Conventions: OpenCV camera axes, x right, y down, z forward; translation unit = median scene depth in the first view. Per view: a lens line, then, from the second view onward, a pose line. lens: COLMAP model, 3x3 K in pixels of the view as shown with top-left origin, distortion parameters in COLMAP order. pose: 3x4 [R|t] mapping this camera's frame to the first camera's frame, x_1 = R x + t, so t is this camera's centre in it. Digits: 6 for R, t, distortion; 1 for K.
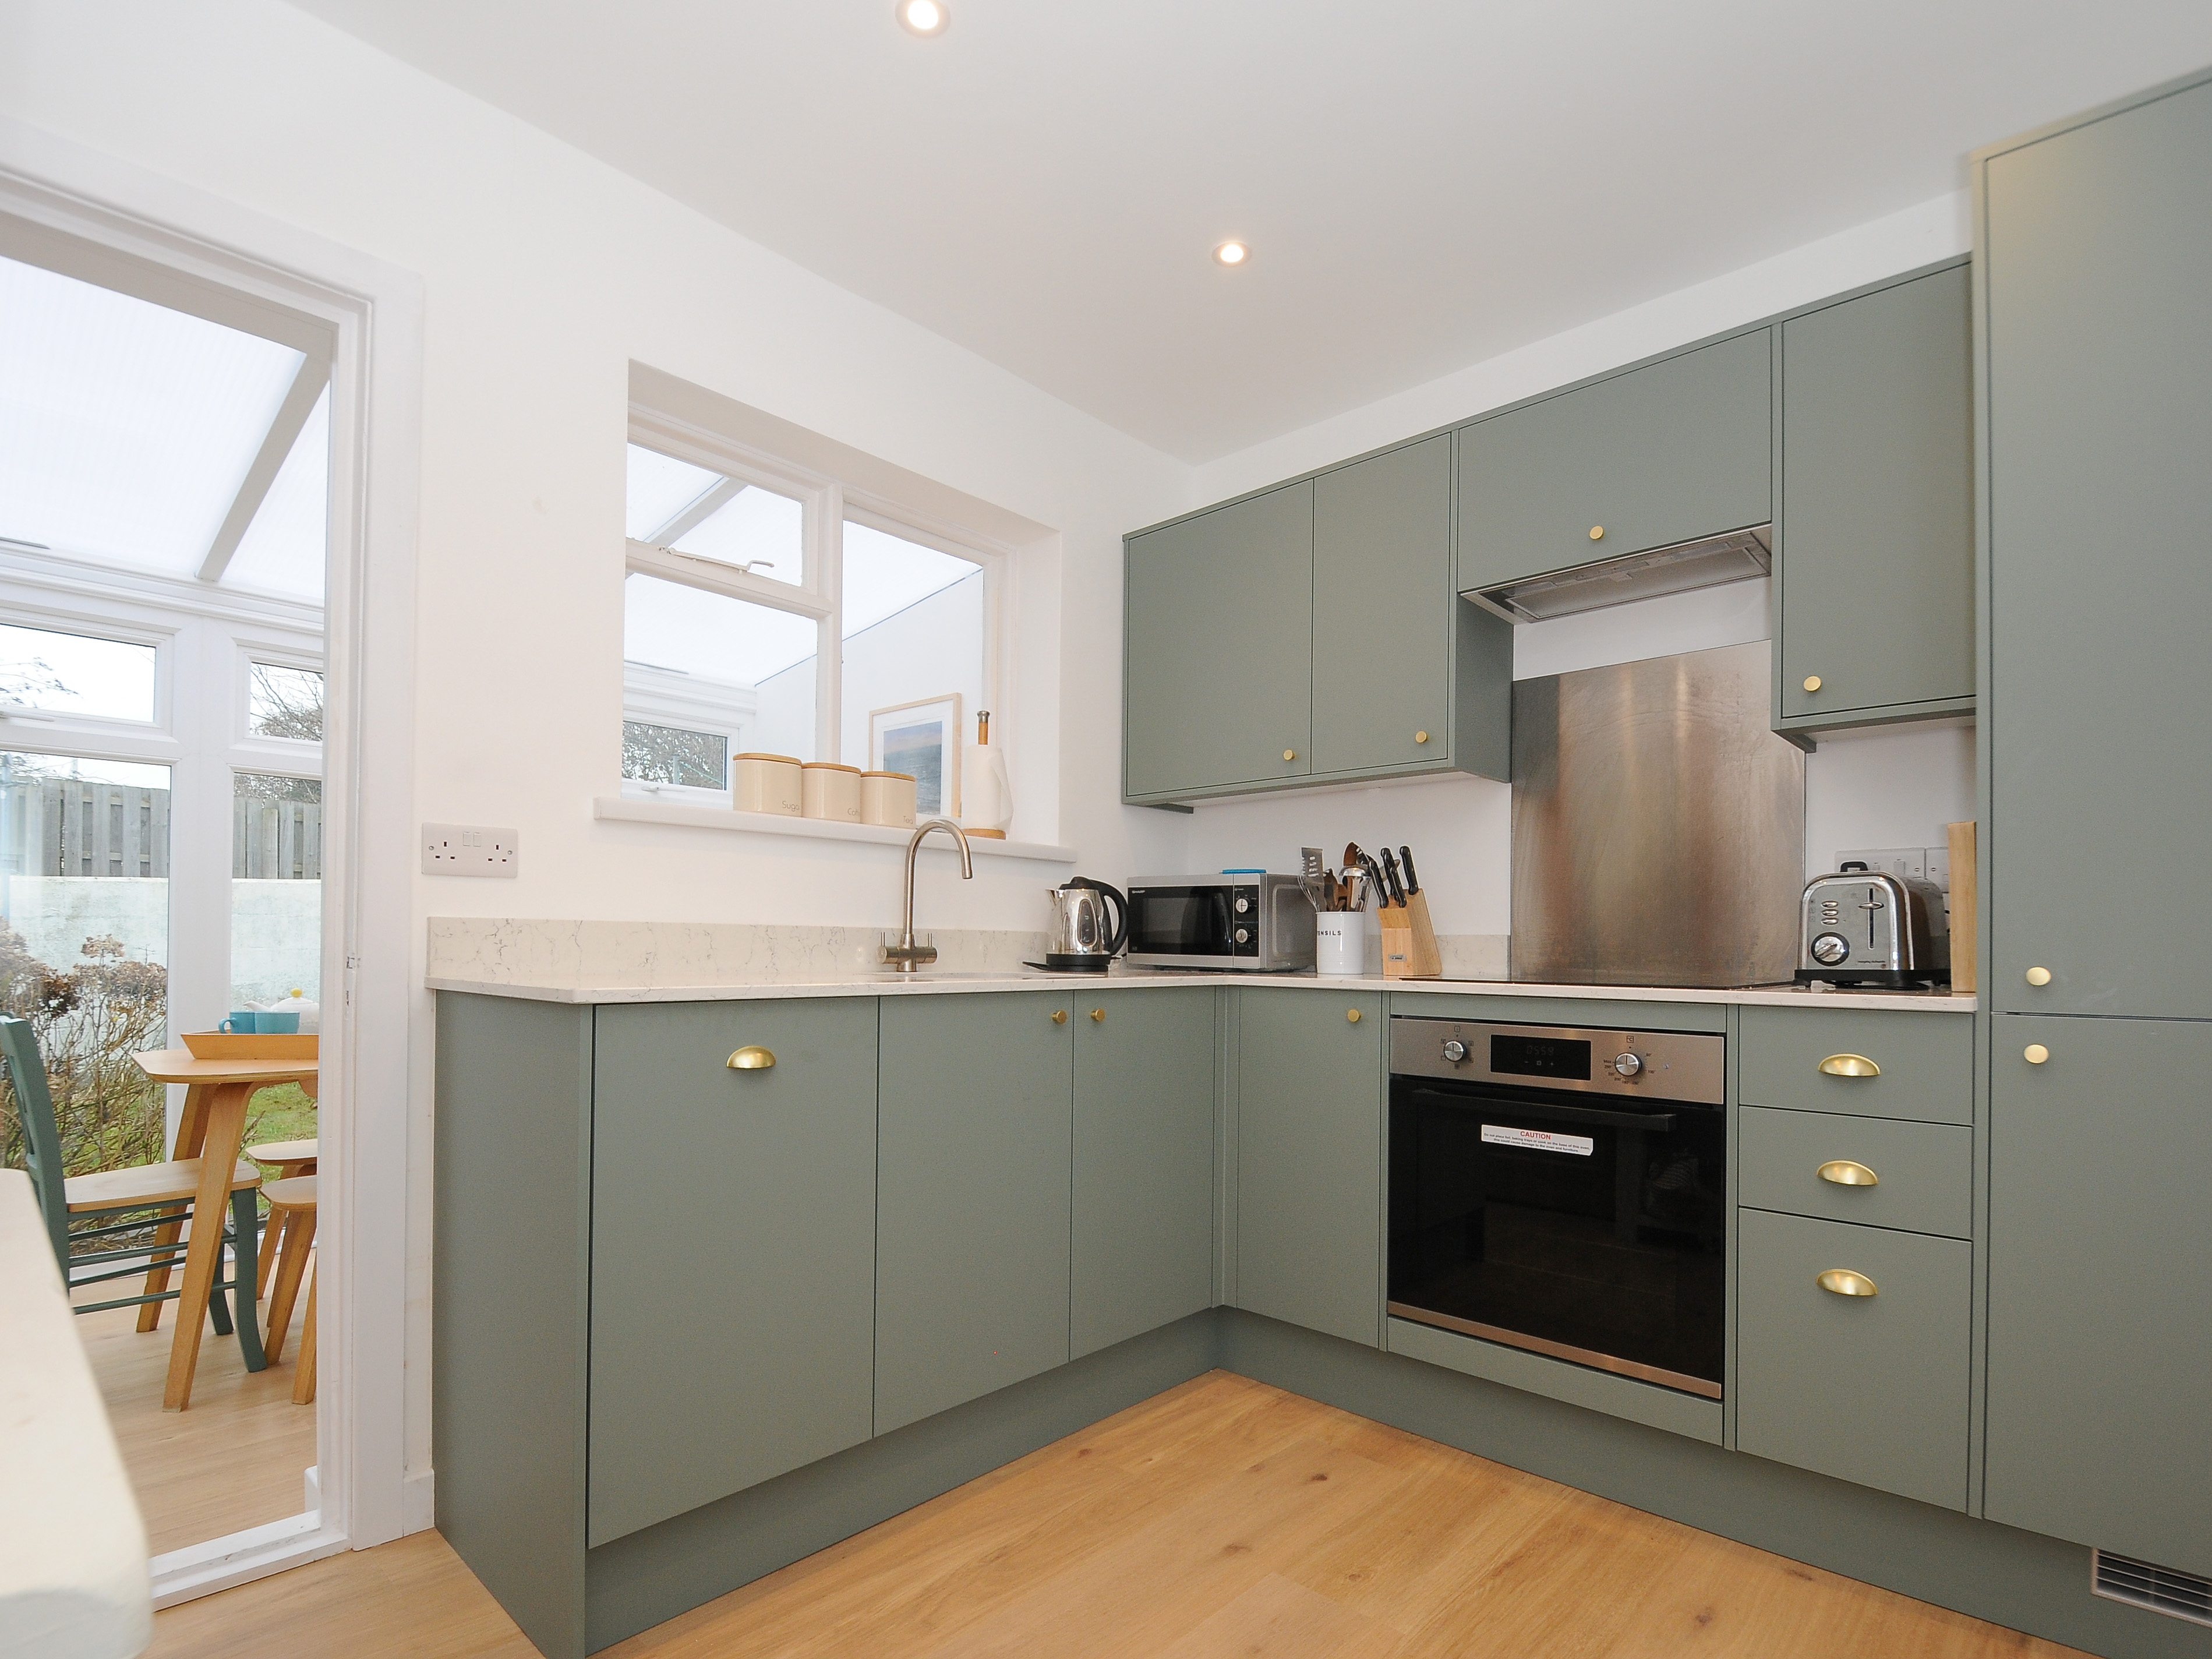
lens RADIAL K [[1078.9, 0, 1103.8], [0, 1078.9, 932.6], [0, 0, 1]] dist [0.018709, -0.023439]
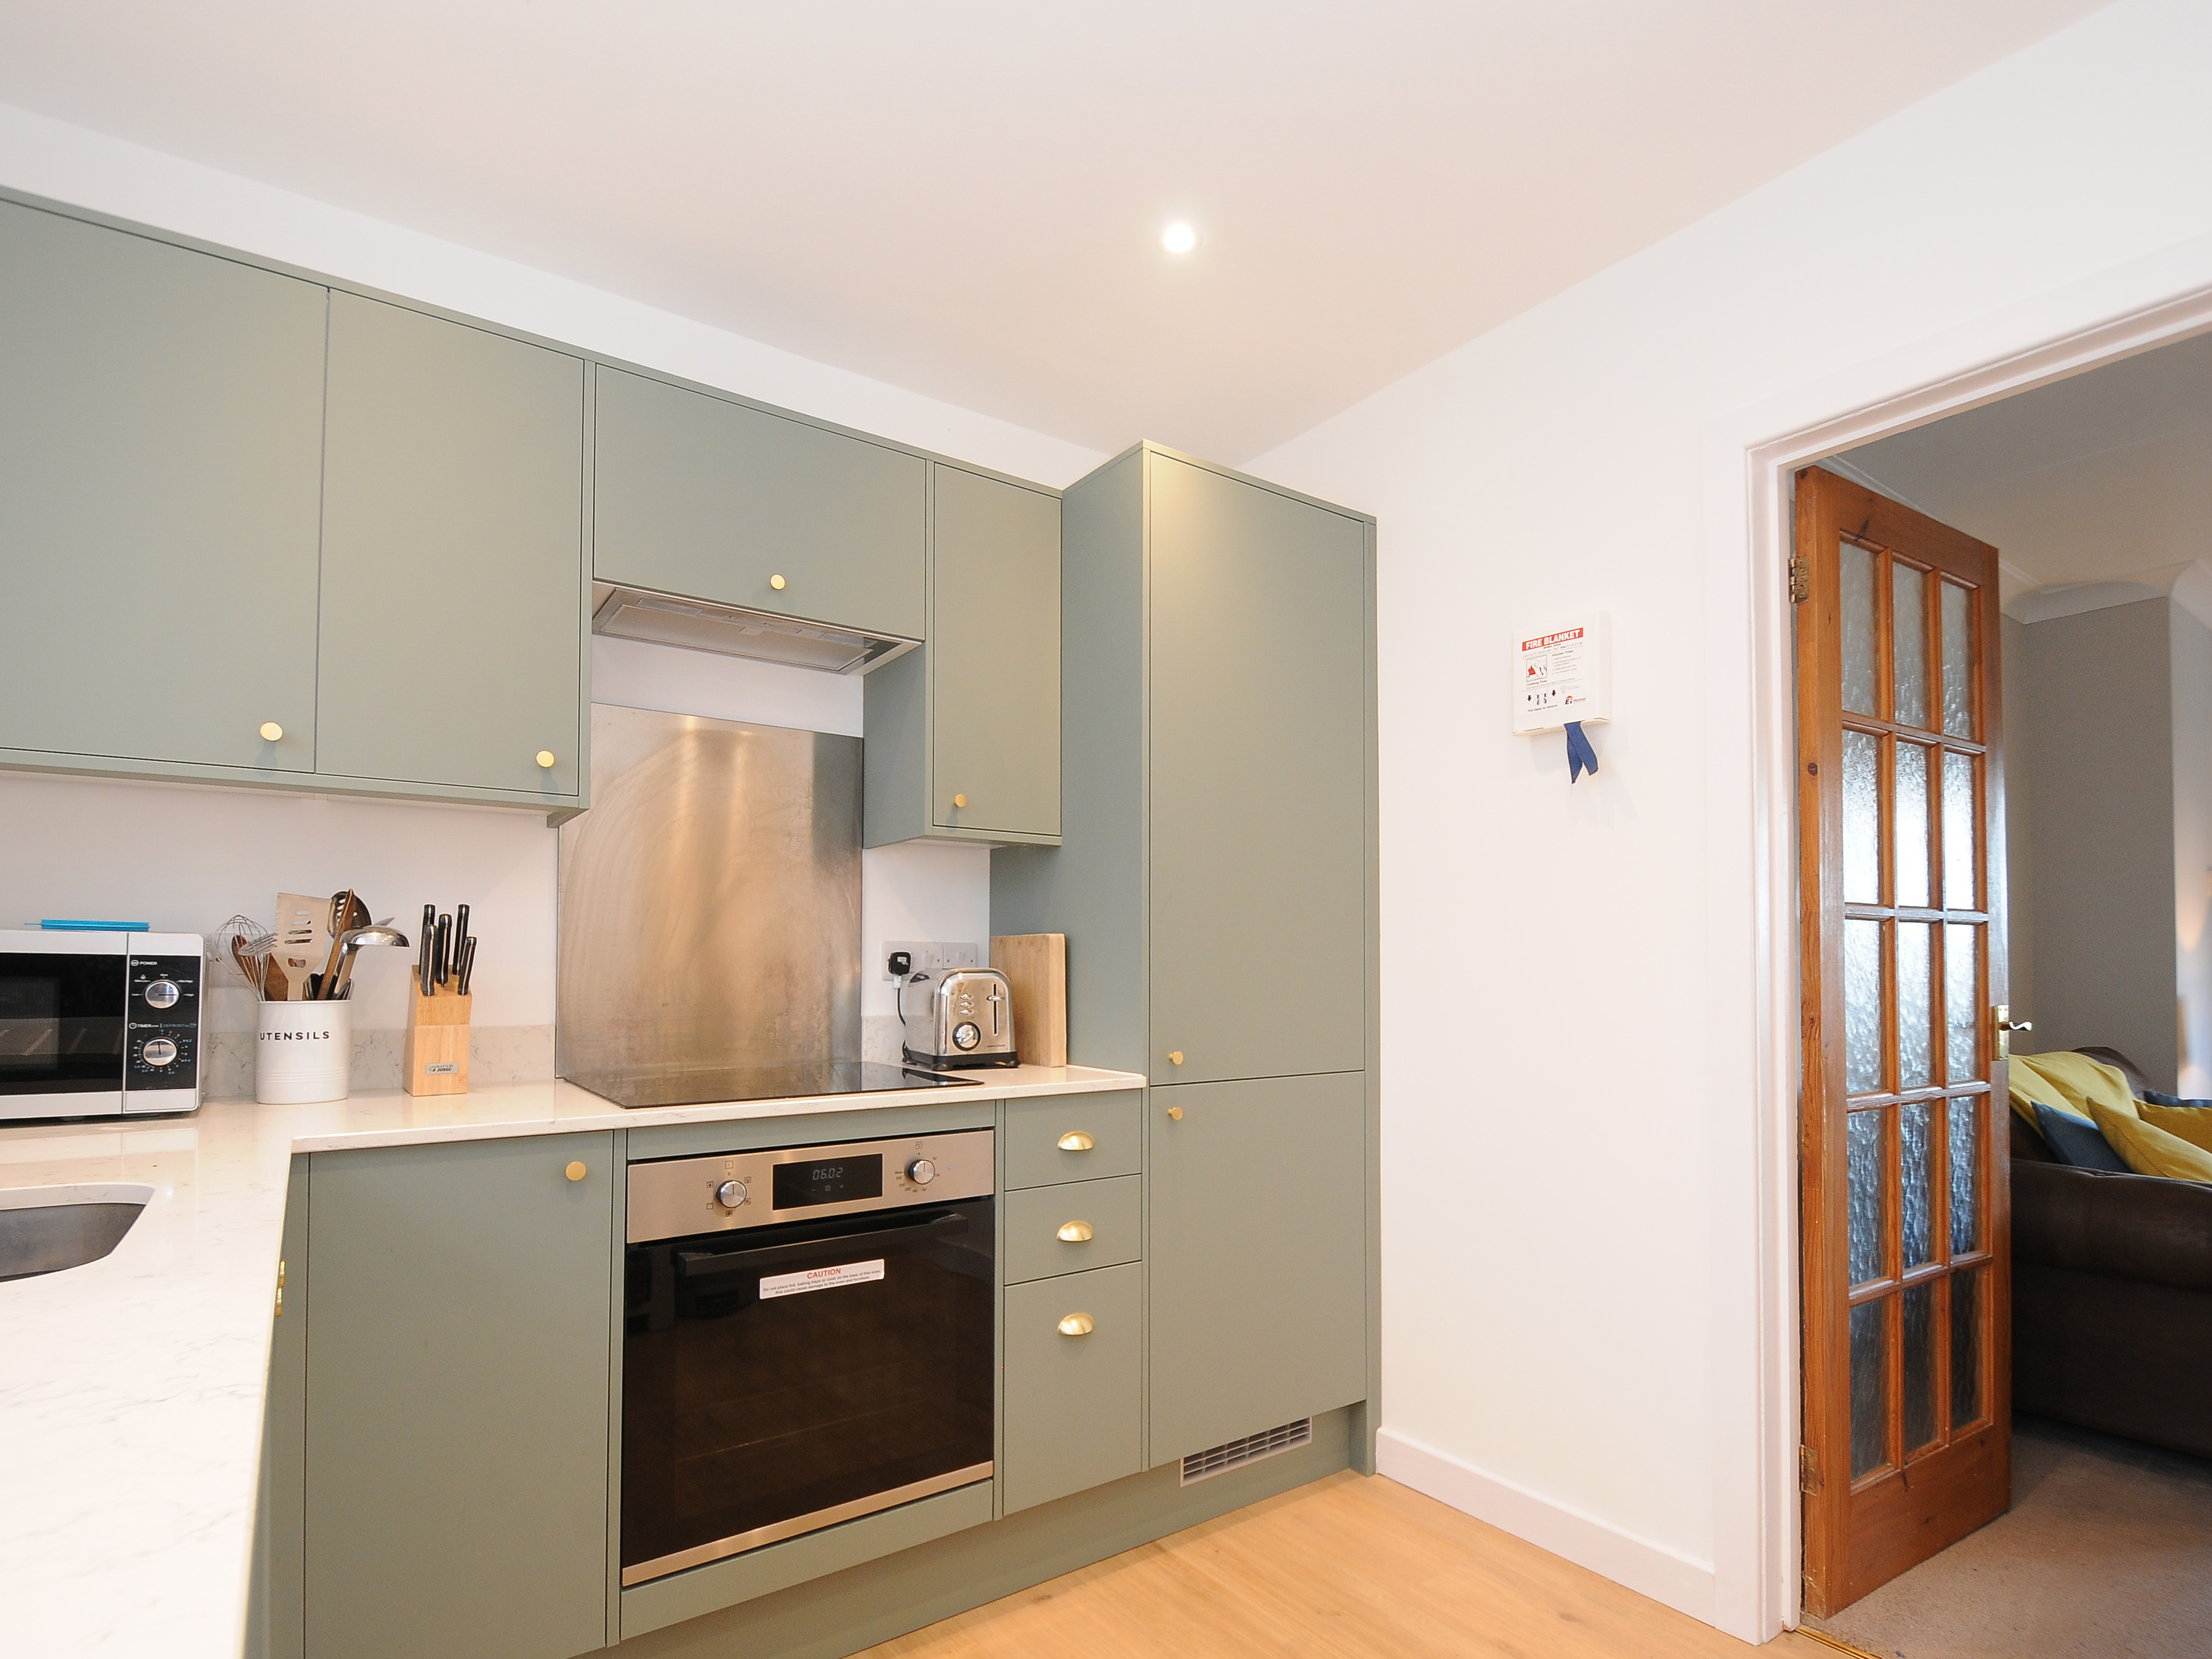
lens RADIAL K [[1113.8, 0, 1059.9], [0, 1113.8, 938.7], [0, 0, 1]] dist [0.017955, -0.026598]
pose [[0.212925, 0.017173, 0.976918, -0.362802], [-0.009253, 0.999836, -0.015559, -0.055918], [-0.977025, -0.005727, 0.213049, 0.526535]]
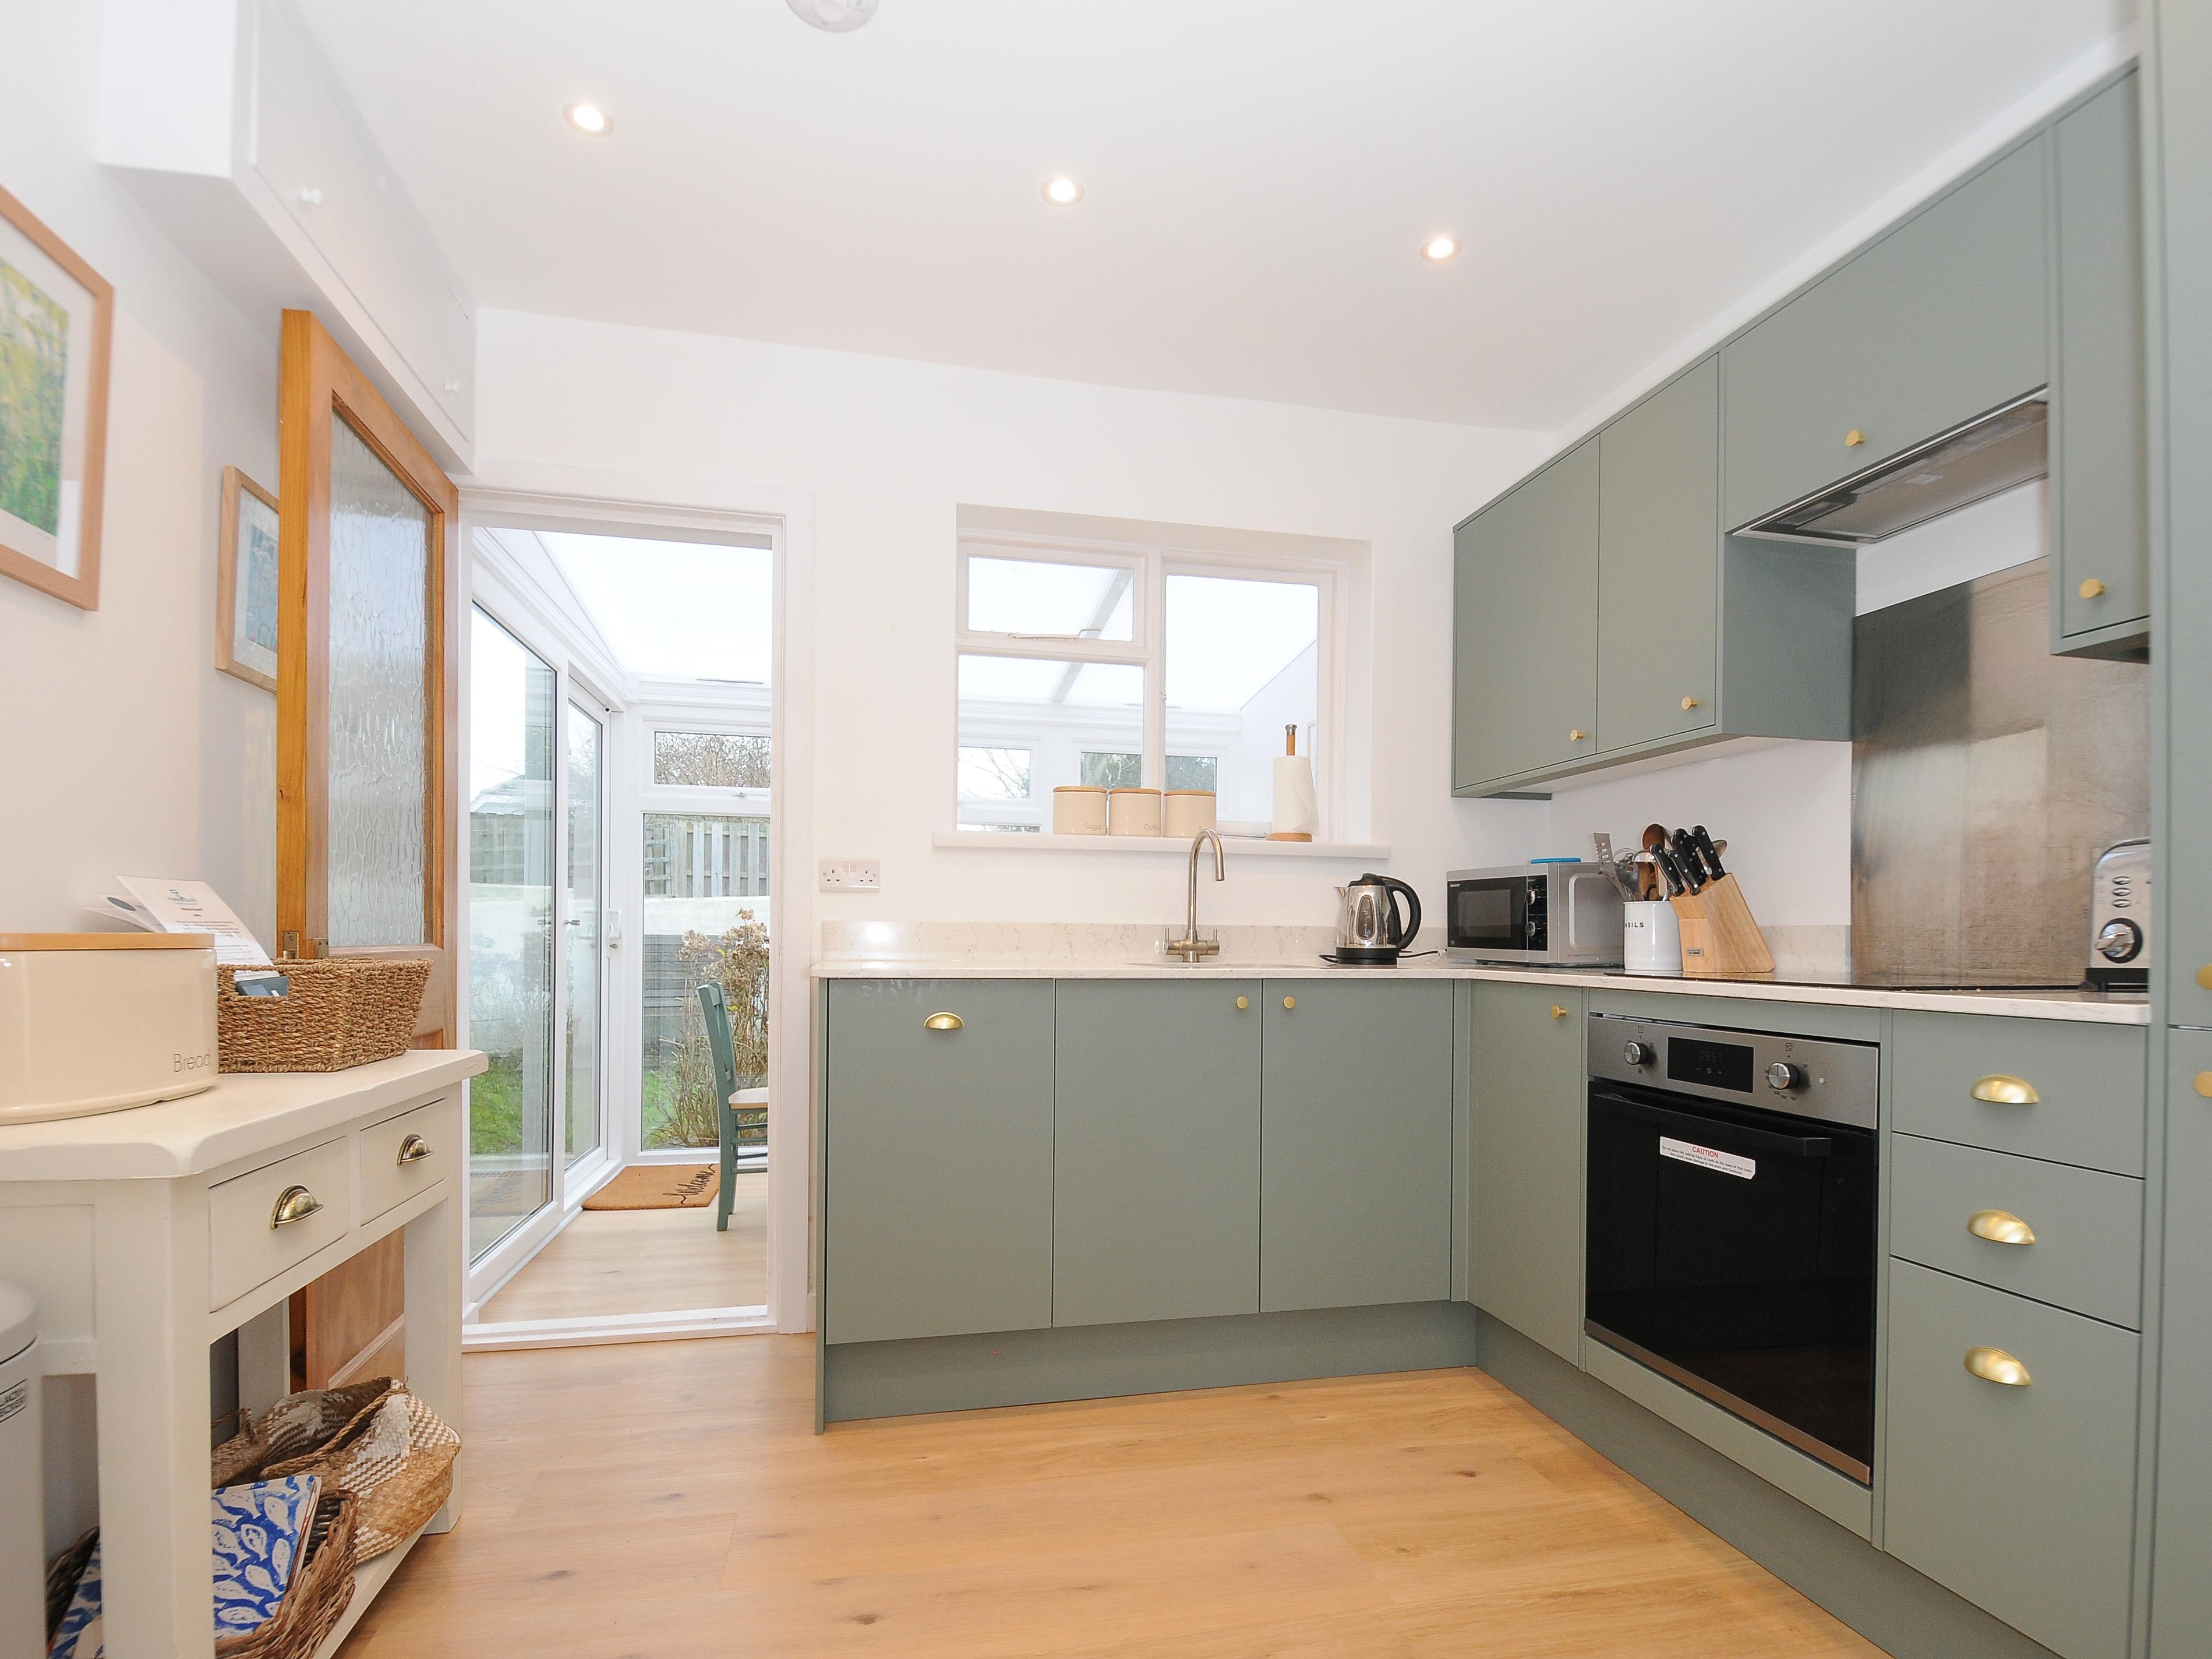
lens RADIAL K [[1078.9, 0, 1103.8], [0, 1078.9, 932.6], [0, 0, 1]] dist [0.018709, -0.023439]
pose [[0.824996, -0.006004, -0.565107, 0.414603], [0.008006, 0.999967, 0.001064, 0.002617], [0.565082, -0.005402, 0.825017, -0.005612]]
